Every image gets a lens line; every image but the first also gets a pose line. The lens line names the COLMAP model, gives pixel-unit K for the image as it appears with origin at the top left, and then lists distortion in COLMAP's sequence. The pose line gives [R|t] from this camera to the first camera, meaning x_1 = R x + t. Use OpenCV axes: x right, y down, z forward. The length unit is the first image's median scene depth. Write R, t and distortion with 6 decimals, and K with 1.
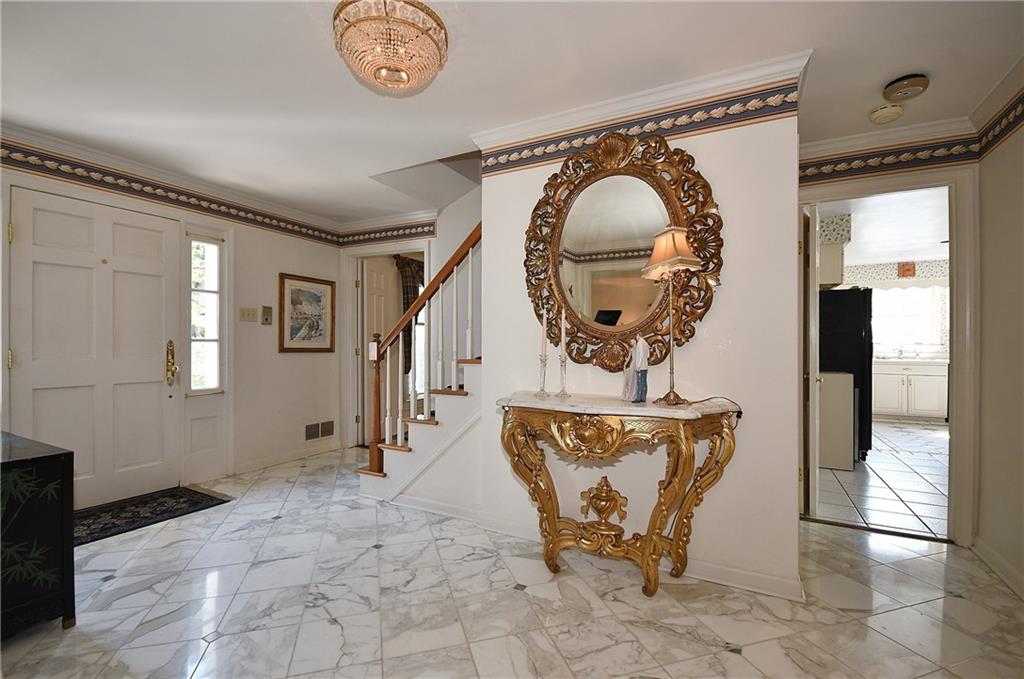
lens RADIAL K [[450.1, 0, 504.7], [0, 450.1, 344.2], [0, 0, 1]] dist [0.000843, 0.000021]
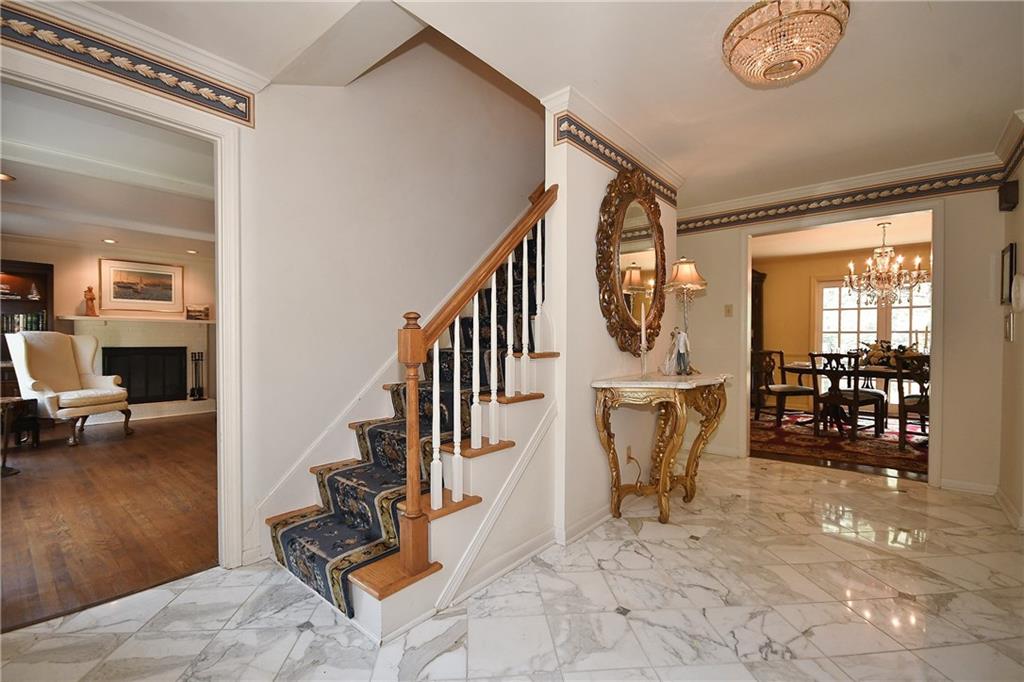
lens RADIAL K [[450.1, 0, 504.2], [0, 450.1, 343.5], [0, 0, 1]] dist [0.000843, 0.000021]
pose [[0.216151, -0.013845, 0.976262, -1.055007], [-0.001517, 0.999893, 0.014516, 0.005441], [-0.976359, -0.004619, 0.216107, 1.056024]]
